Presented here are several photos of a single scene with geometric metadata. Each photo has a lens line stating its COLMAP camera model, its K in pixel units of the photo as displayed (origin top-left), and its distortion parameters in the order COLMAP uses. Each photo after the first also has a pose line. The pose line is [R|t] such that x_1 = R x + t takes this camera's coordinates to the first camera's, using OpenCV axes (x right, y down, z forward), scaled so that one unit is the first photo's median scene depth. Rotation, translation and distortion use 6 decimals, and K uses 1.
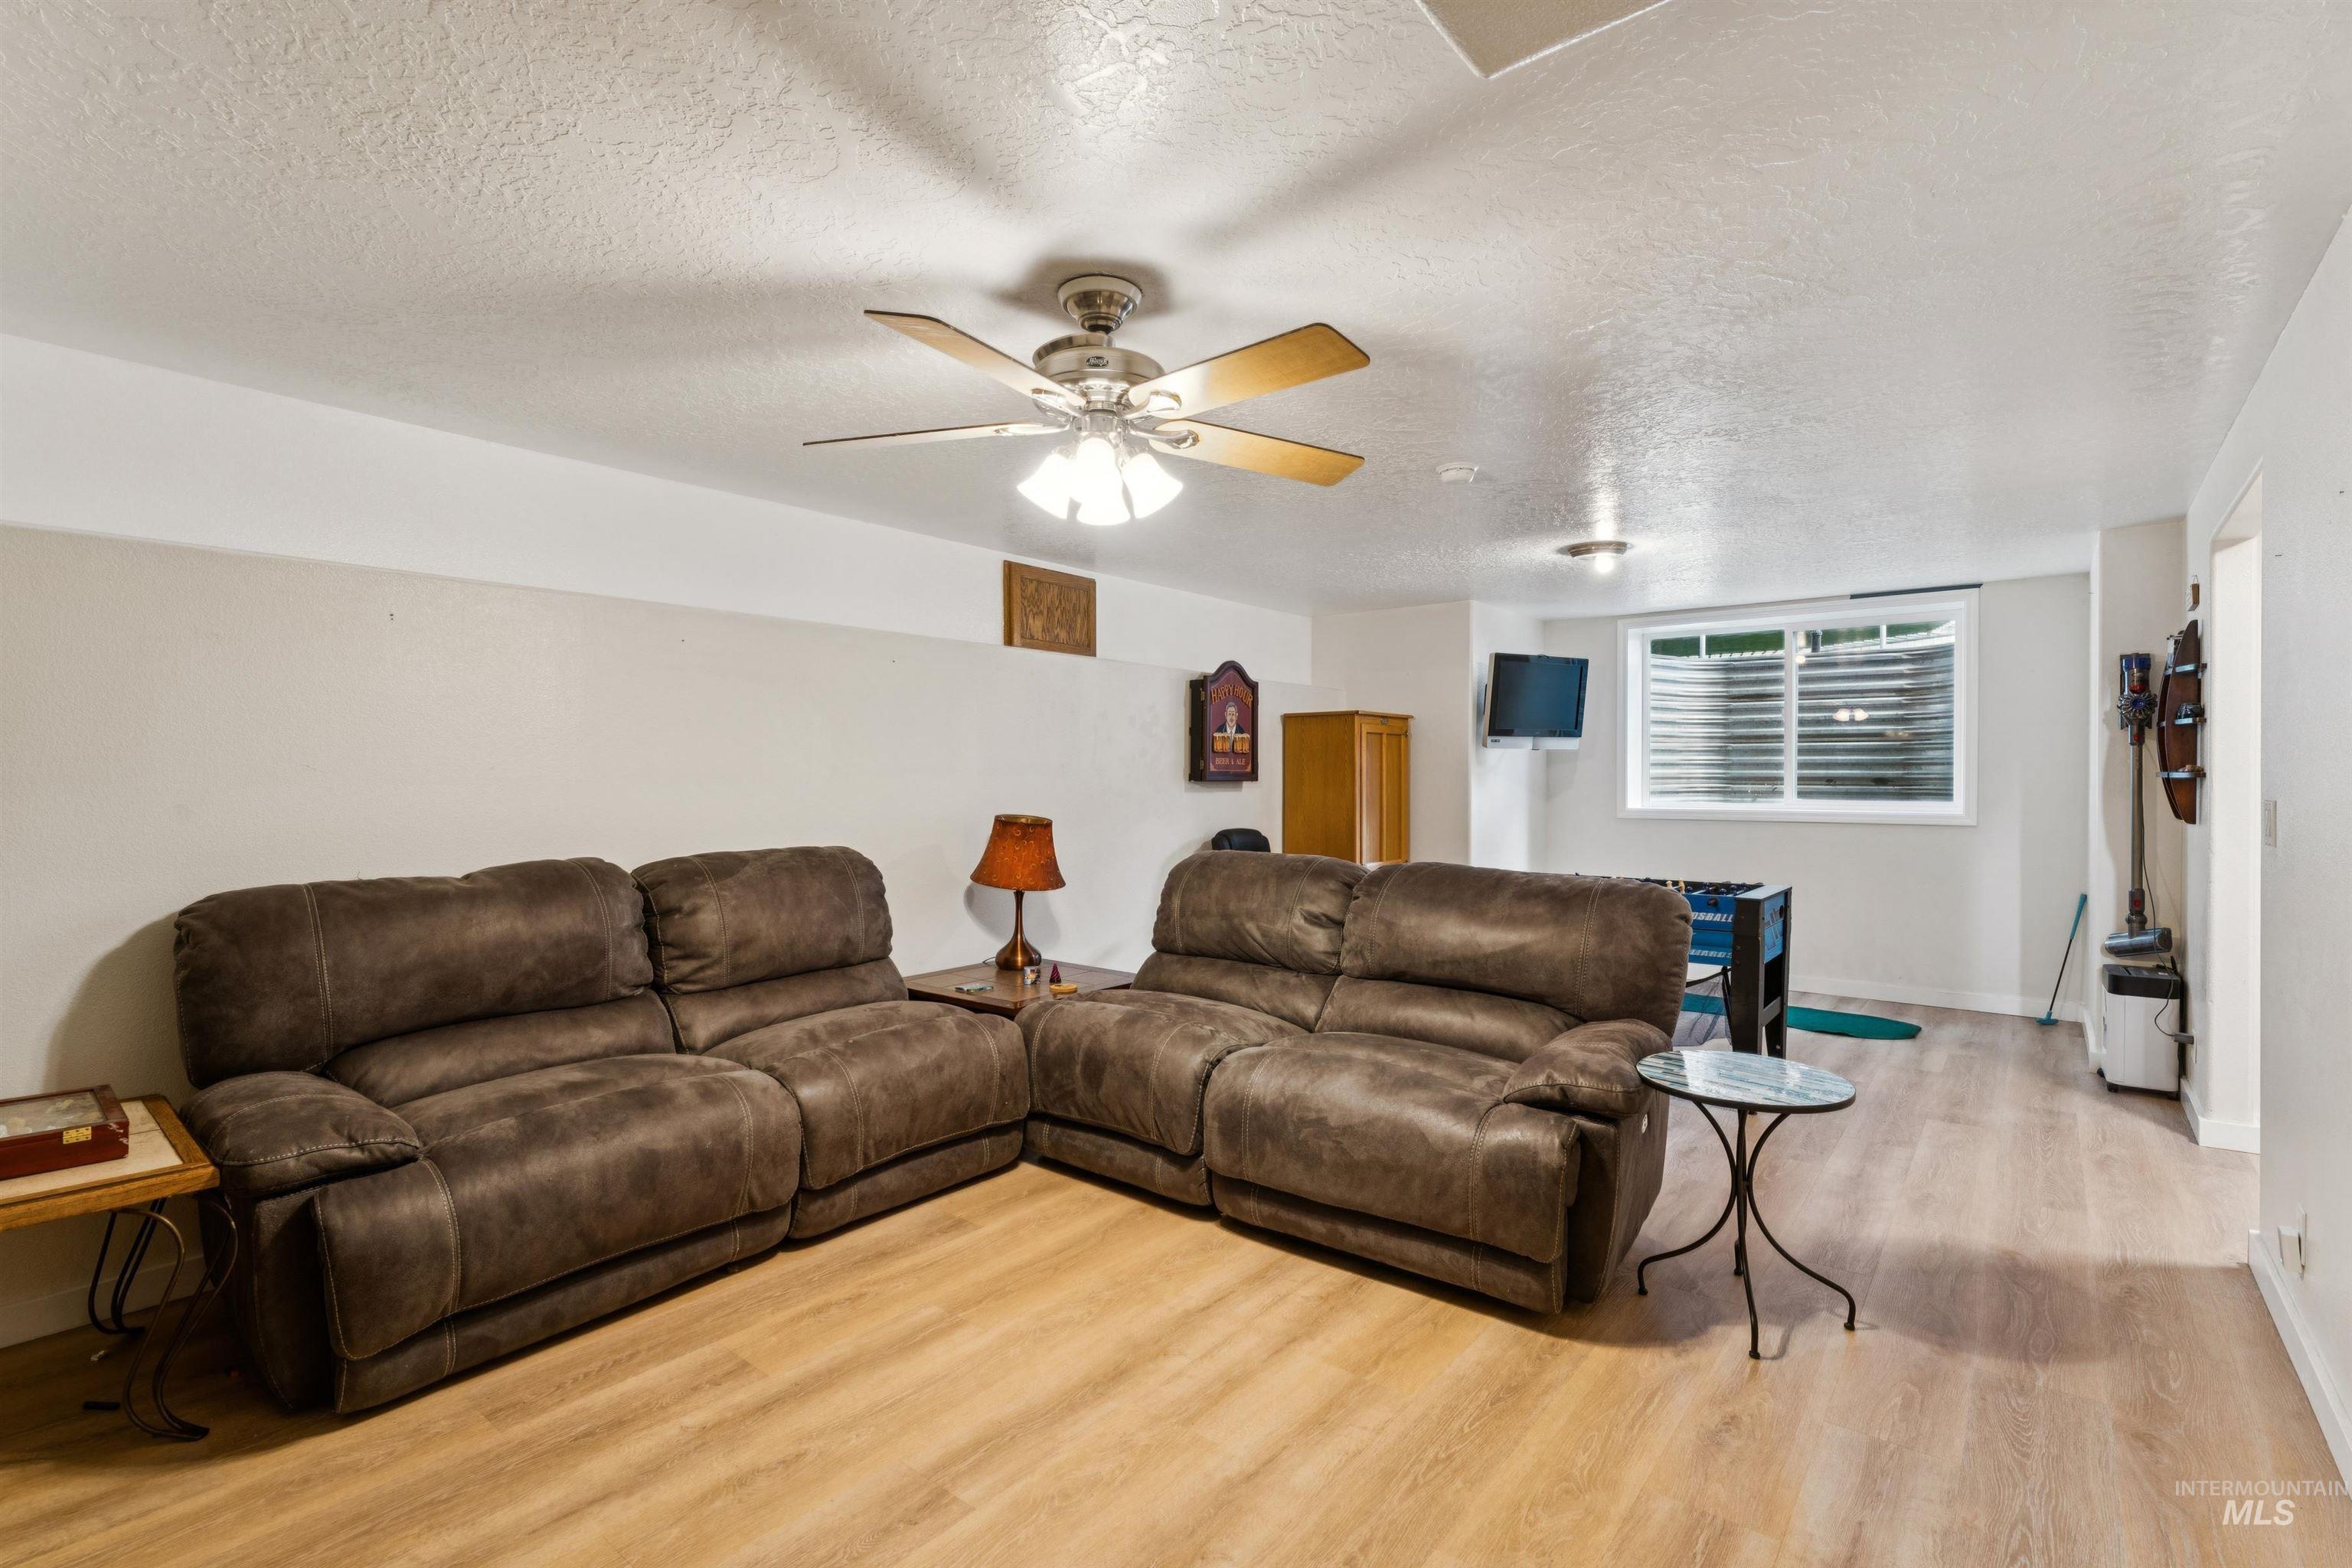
lens RADIAL K [[1076.8, 0, 1181.5], [0, 1076.8, 787.5], [0, 0, 1]] dist [-0.005546, -0.000269]
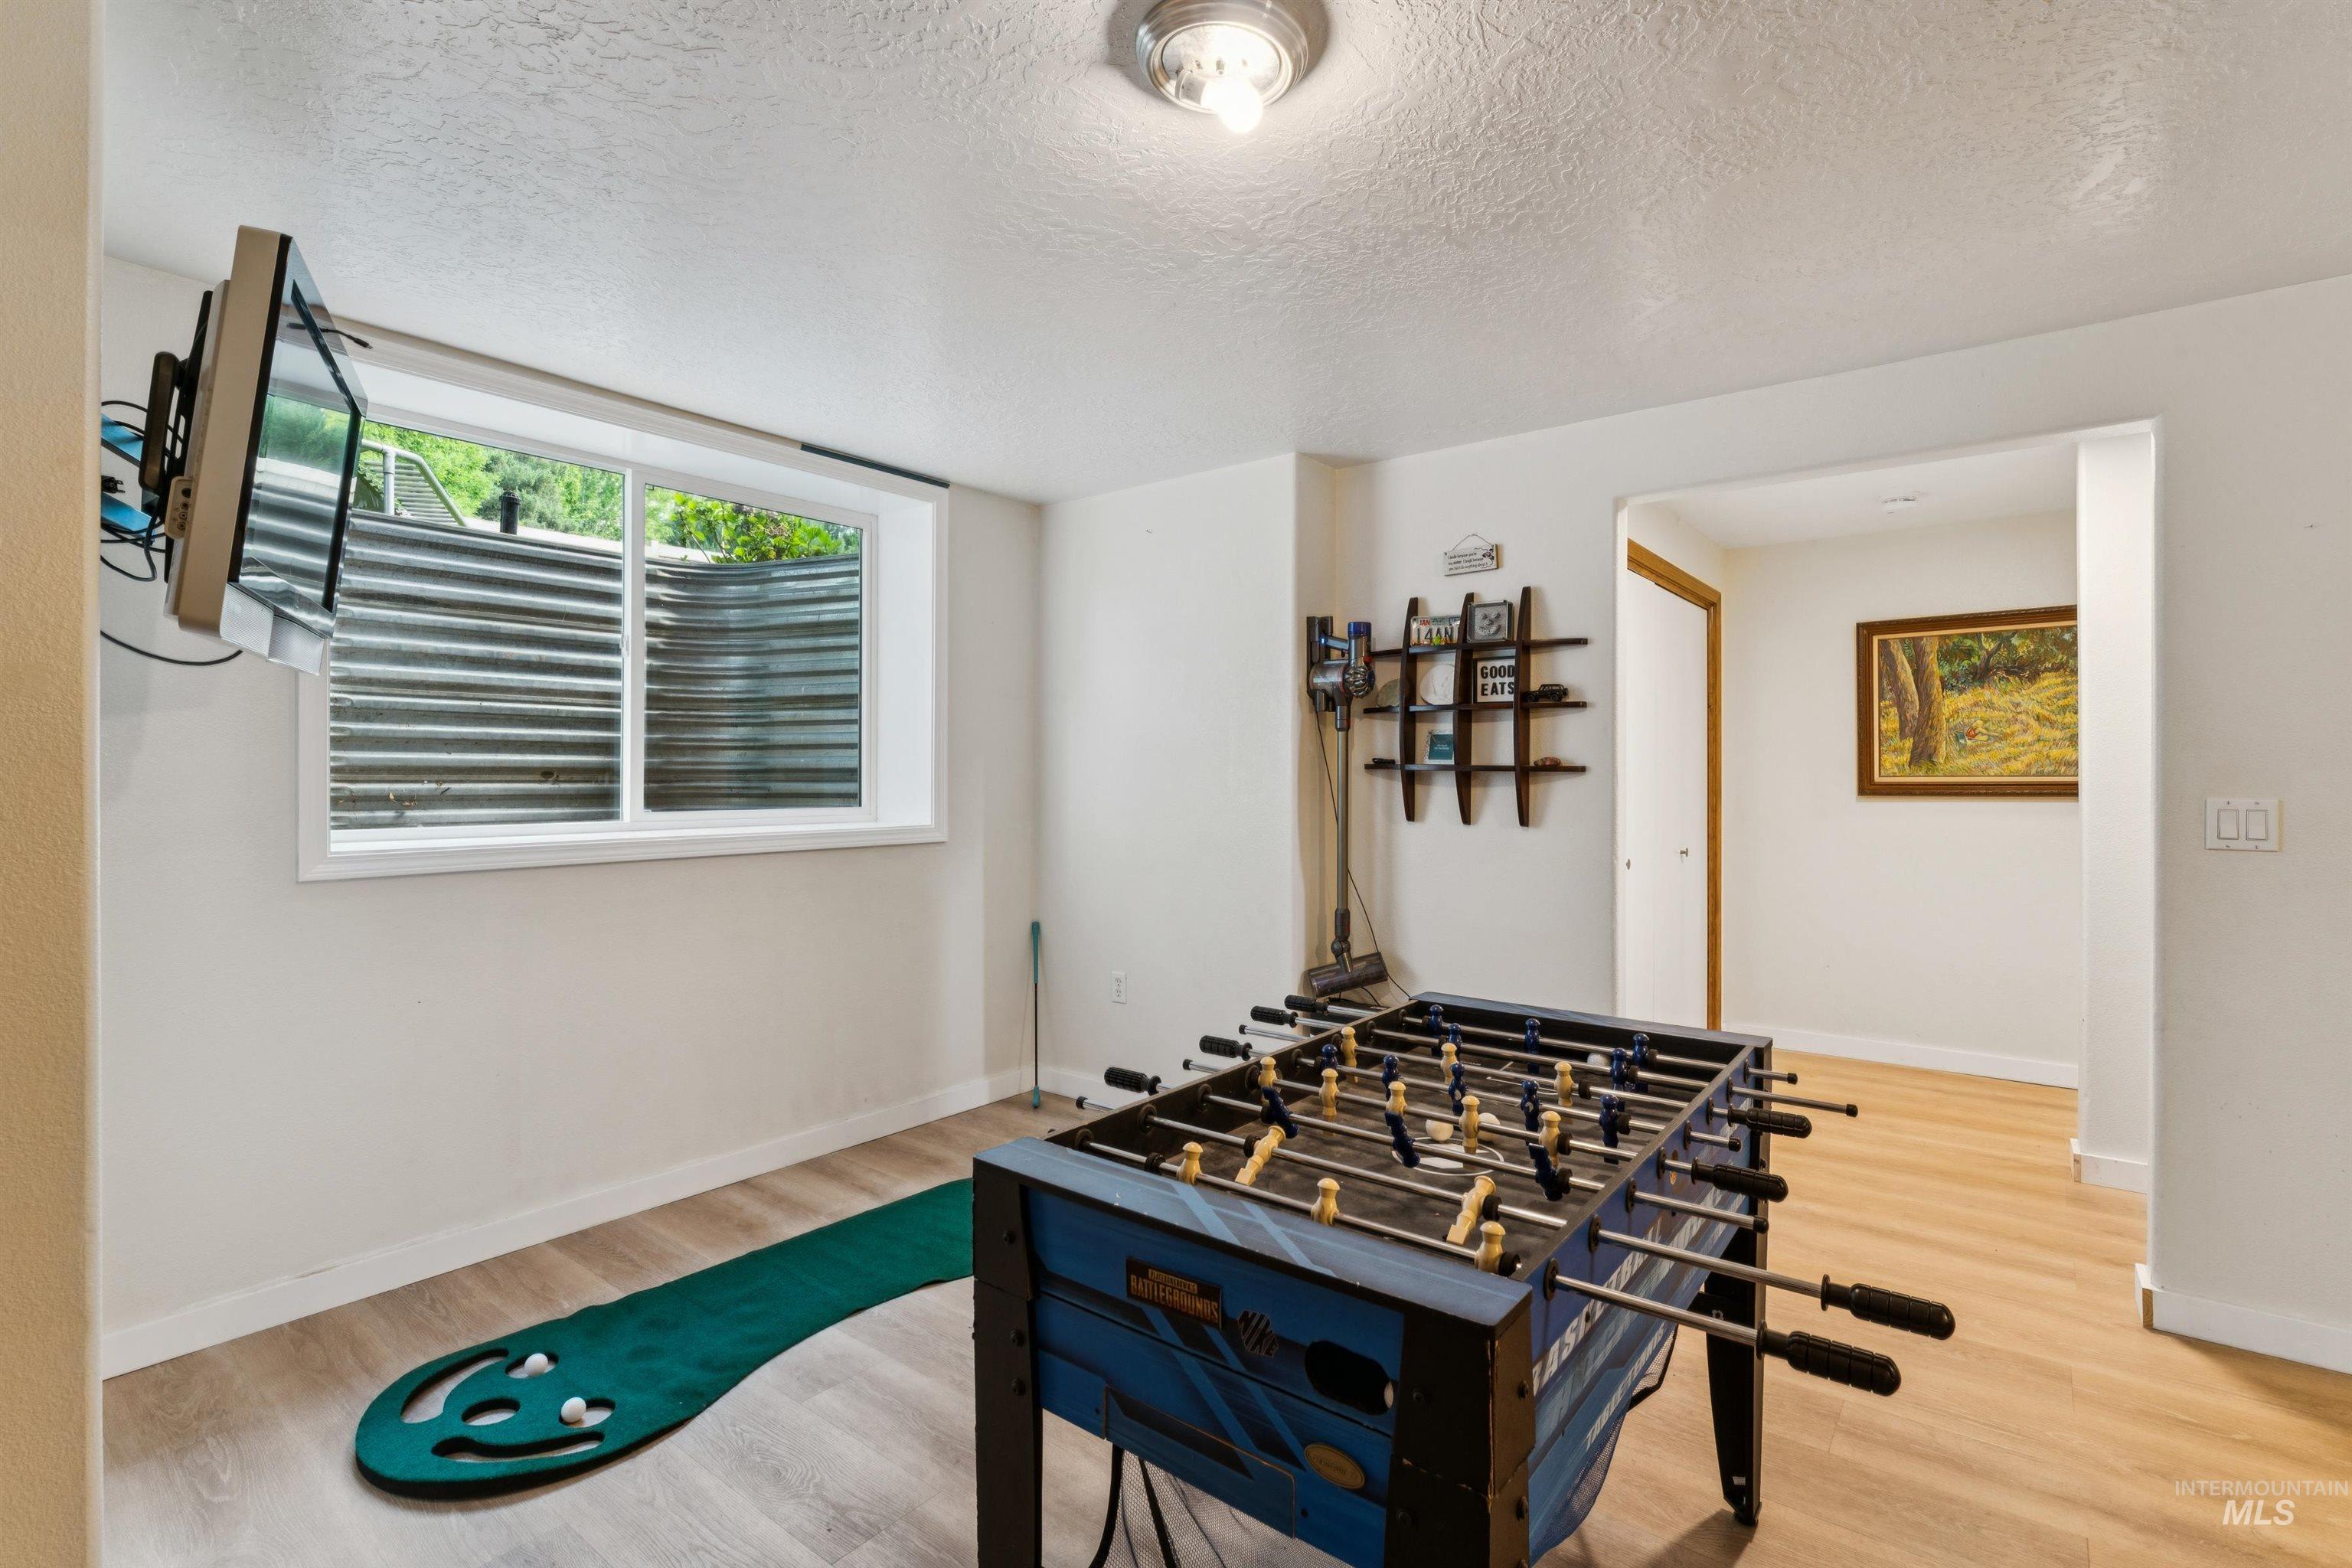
lens RADIAL K [[1076.8, 0, 1190.3], [0, 1076.8, 764.1], [0, 0, 1]] dist [-0.005546, -0.000269]
pose [[-0.008676, 0.008986, 0.999922, 0.073123], [0.006778, 0.999937, -0.008927, -0.006536], [-0.999939, 0.006700, -0.008736, 0.976248]]
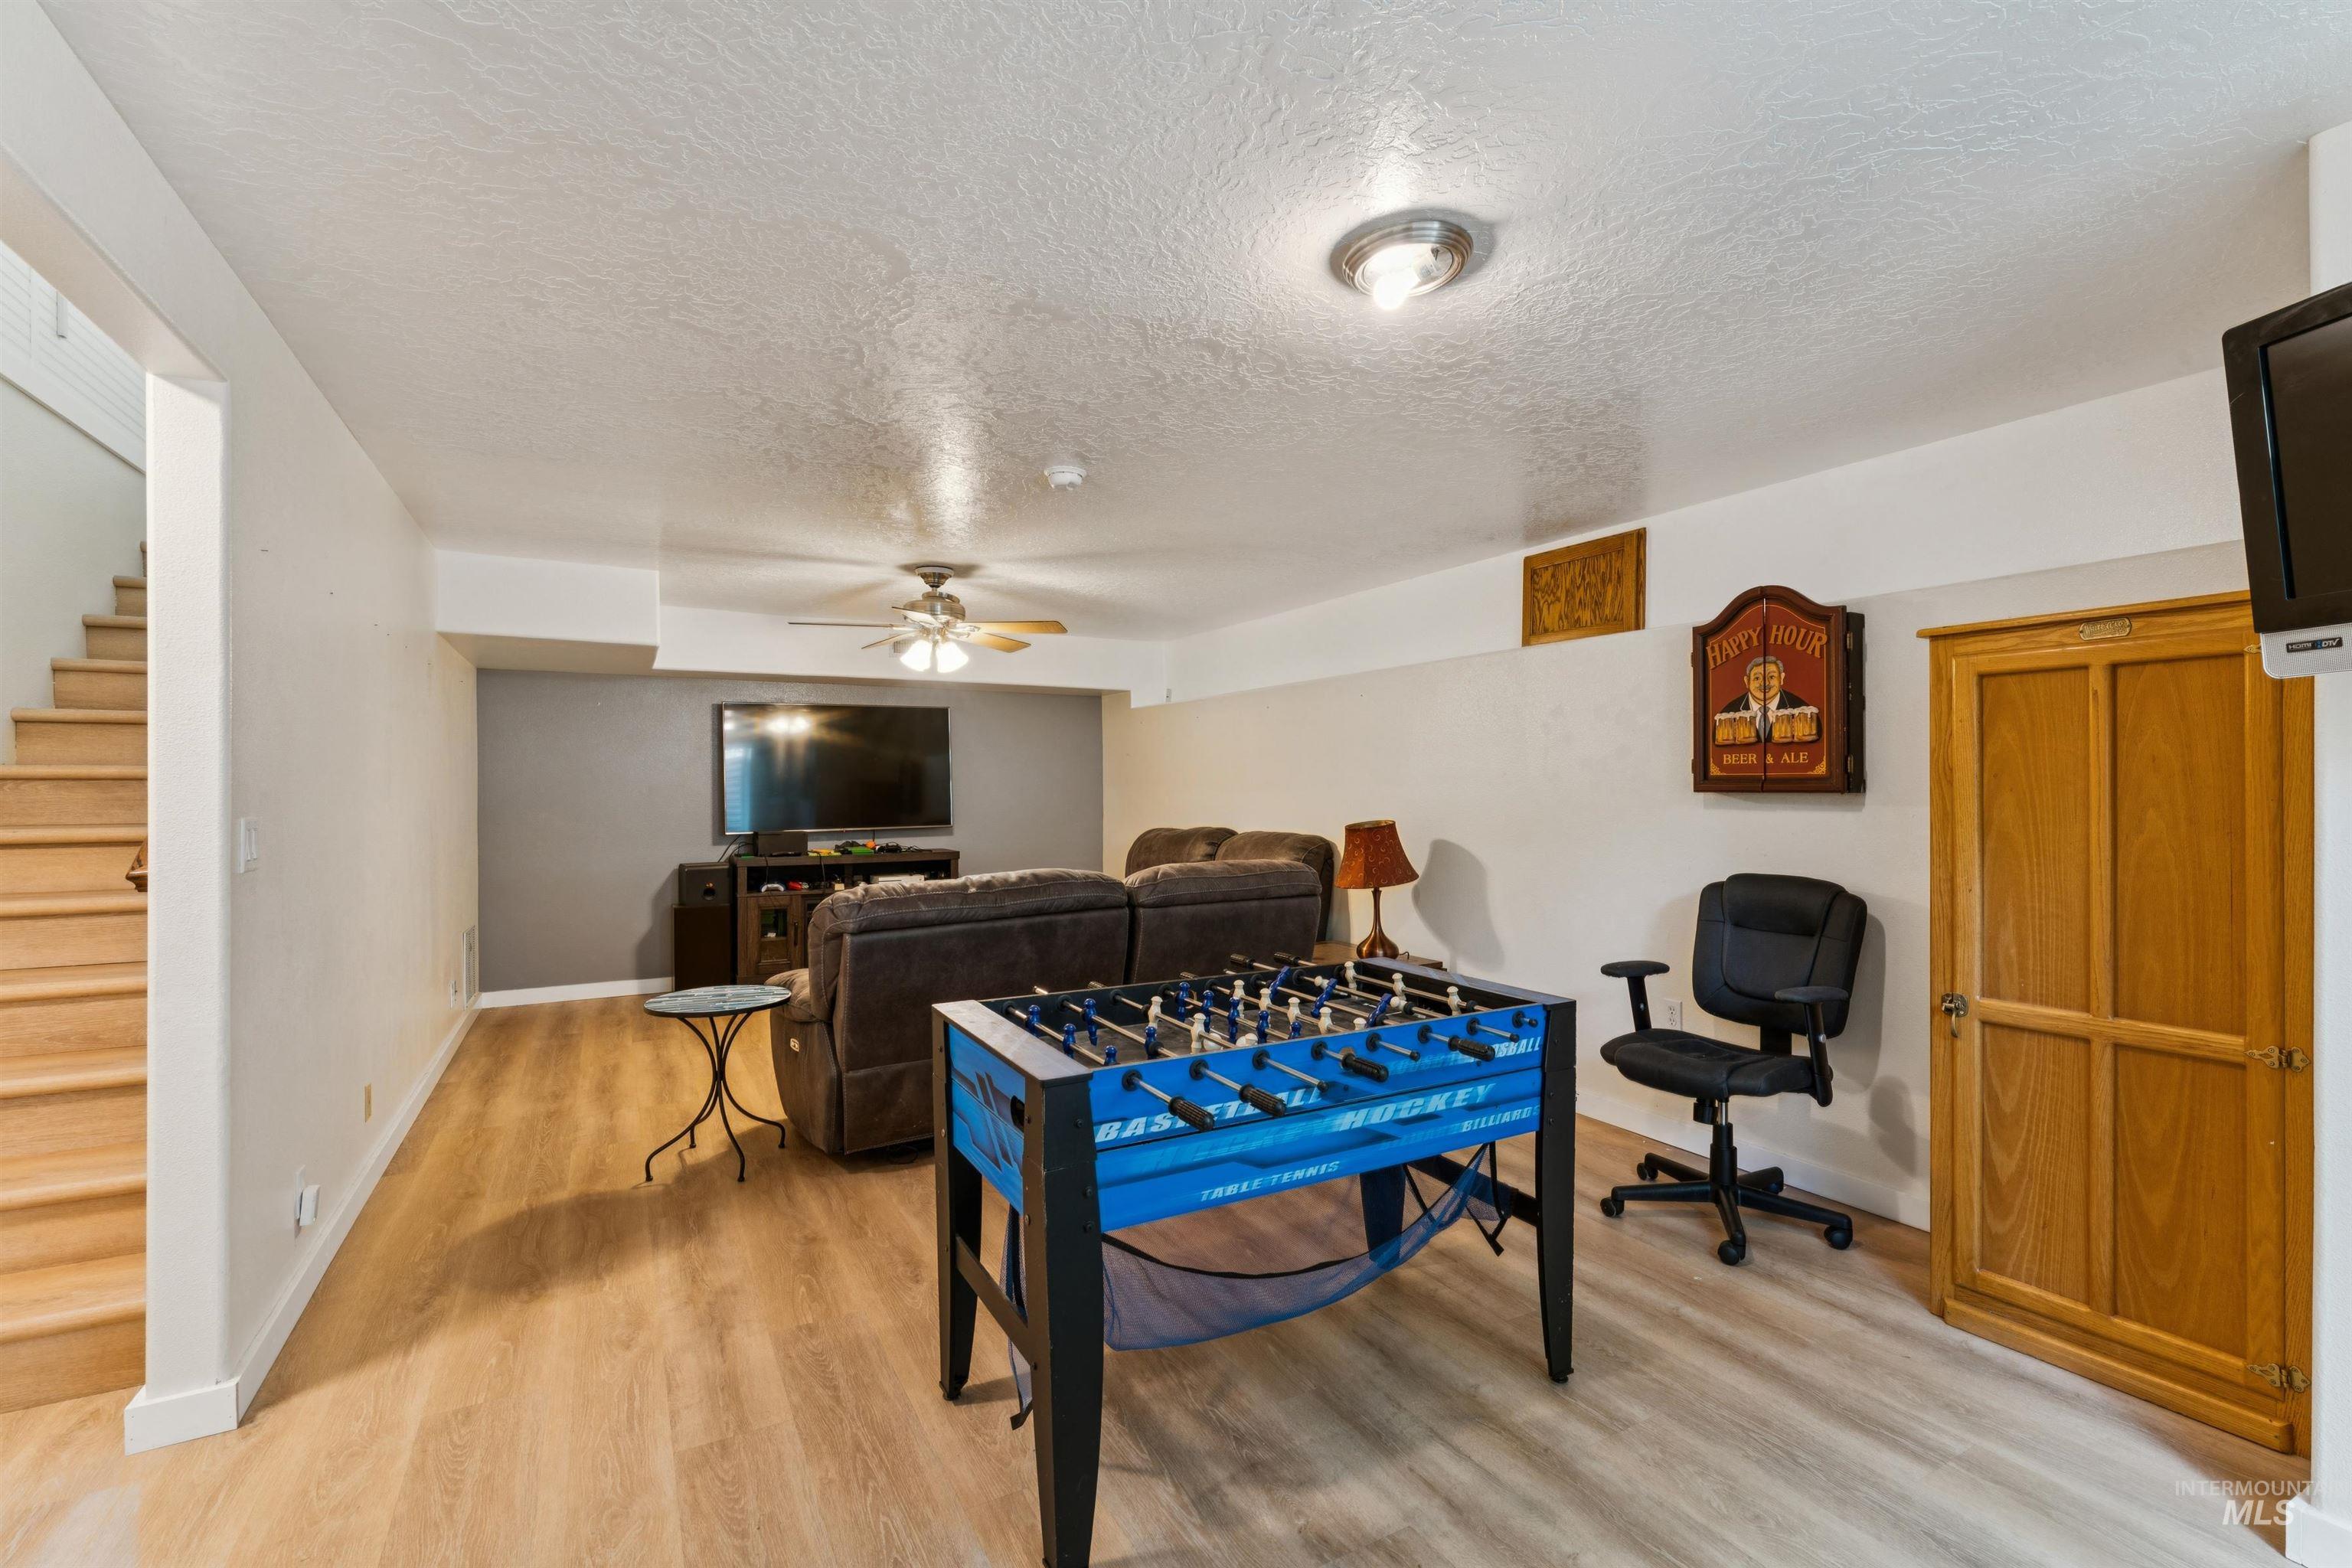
lens RADIAL K [[1033.7, 0, 1173.3], [0, 1033.7, 786.9], [0, 0, 1]] dist [-0.009896, 0.001983]
pose [[-0.383631, 0.001163, -0.923486, 0.777418], [-0.004901, 0.999983, 0.003296, -0.010199], [0.923474, 0.005790, -0.383618, 1.040926]]
